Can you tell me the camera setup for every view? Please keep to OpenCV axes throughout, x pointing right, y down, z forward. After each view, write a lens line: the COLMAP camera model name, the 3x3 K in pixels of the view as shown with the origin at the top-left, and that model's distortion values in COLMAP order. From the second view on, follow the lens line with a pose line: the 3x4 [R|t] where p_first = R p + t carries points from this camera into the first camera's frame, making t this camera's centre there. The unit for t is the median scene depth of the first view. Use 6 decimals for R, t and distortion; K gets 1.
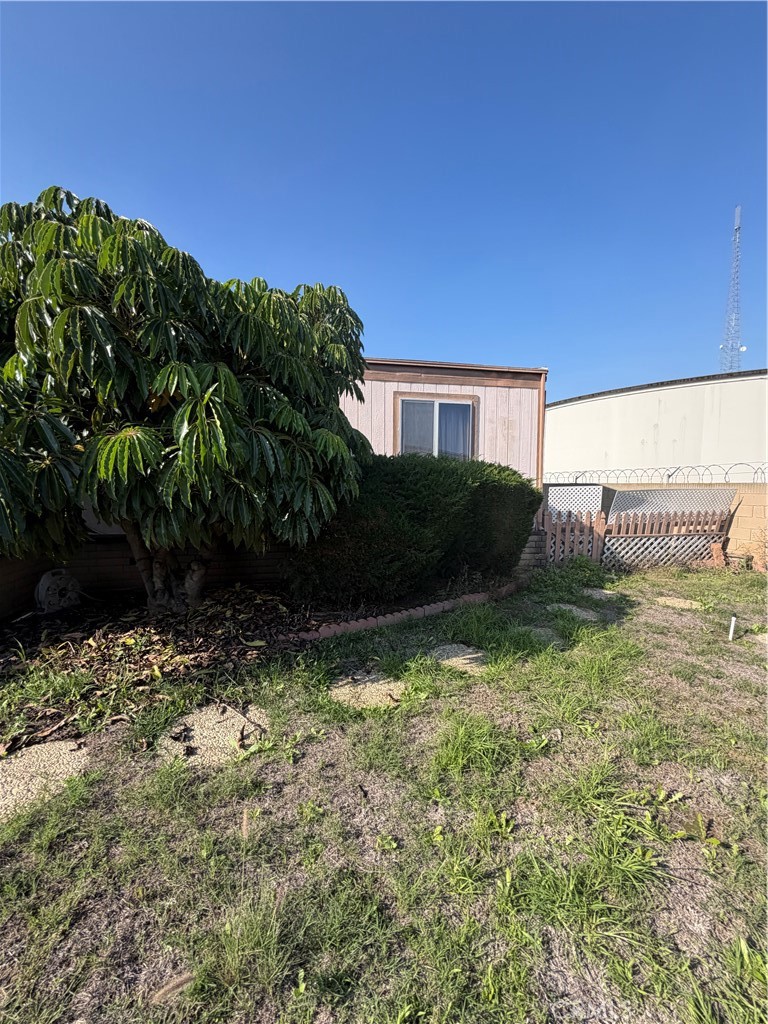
lens RADIAL K [[412.5, 0, 385.4], [0, 412.5, 511.1], [0, 0, 1]] dist [0.001119, 0.000176]
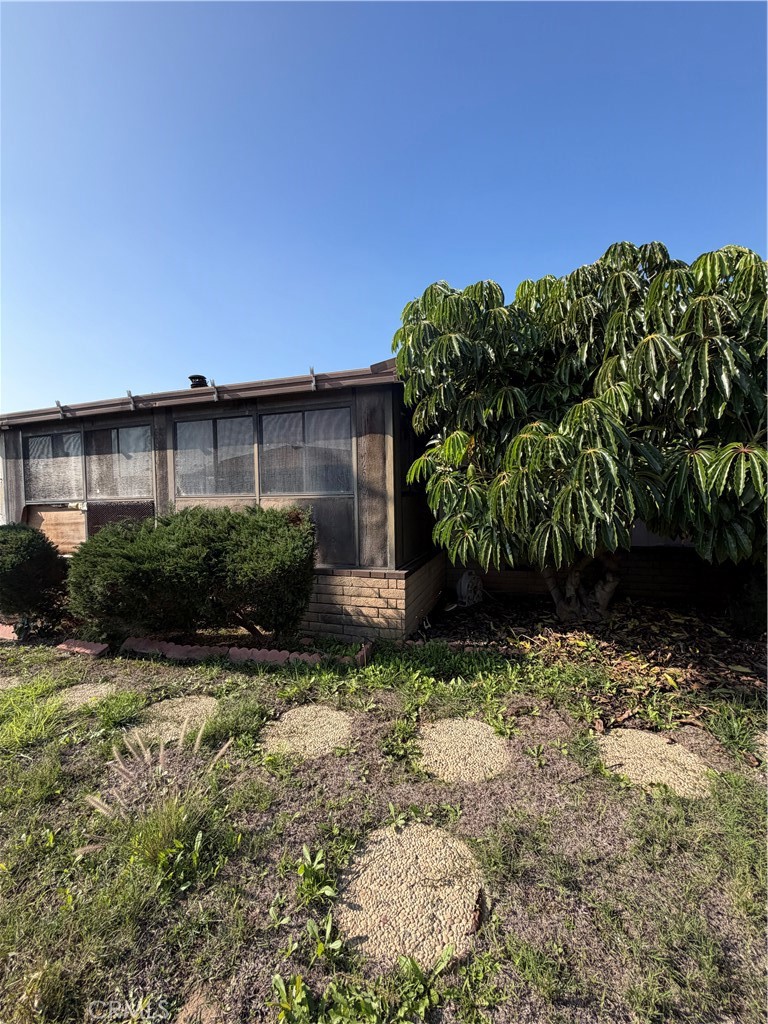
lens RADIAL K [[412.5, 0, 382.8], [0, 412.5, 509.0], [0, 0, 1]] dist [0.001119, 0.000176]
pose [[0.855350, -0.002607, -0.518045, -0.450922], [-0.016107, 0.999370, -0.031624, 0.007519], [0.517801, 0.035394, 0.854769, -0.177309]]
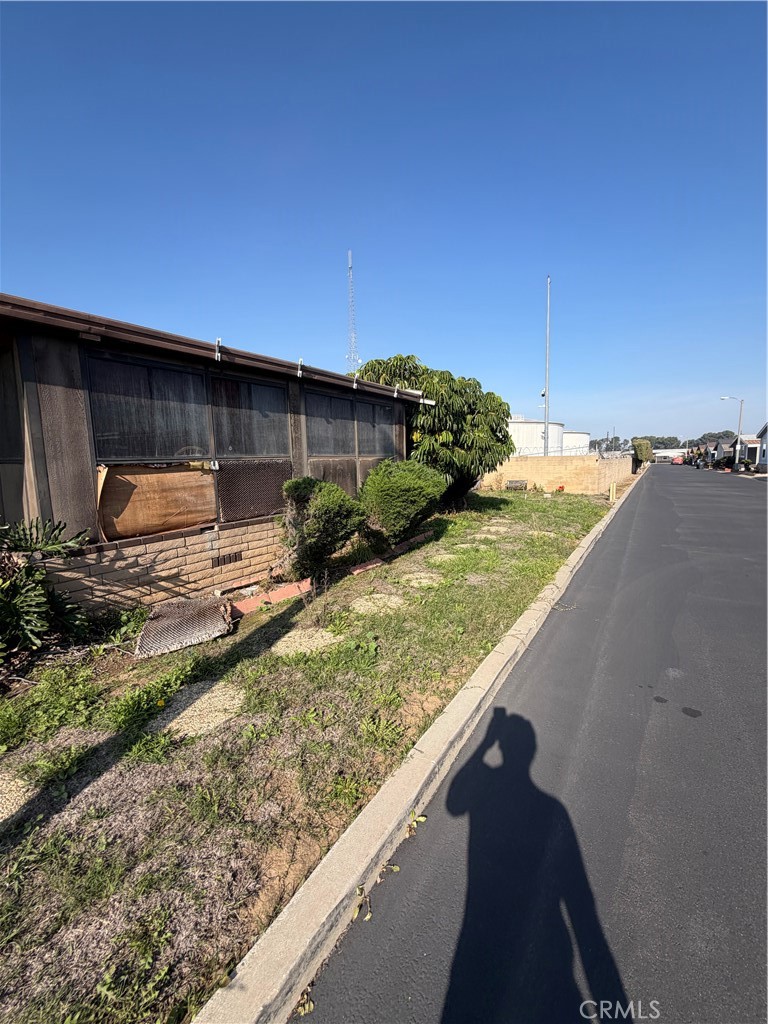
lens RADIAL K [[412.5, 0, 380.7], [0, 412.5, 510.5], [0, 0, 1]] dist [0.001119, 0.000176]
pose [[0.724881, -0.105257, 0.680785, -2.923134], [0.084307, 0.994384, 0.063975, 0.075535], [-0.683696, 0.011021, 0.729684, -0.811160]]
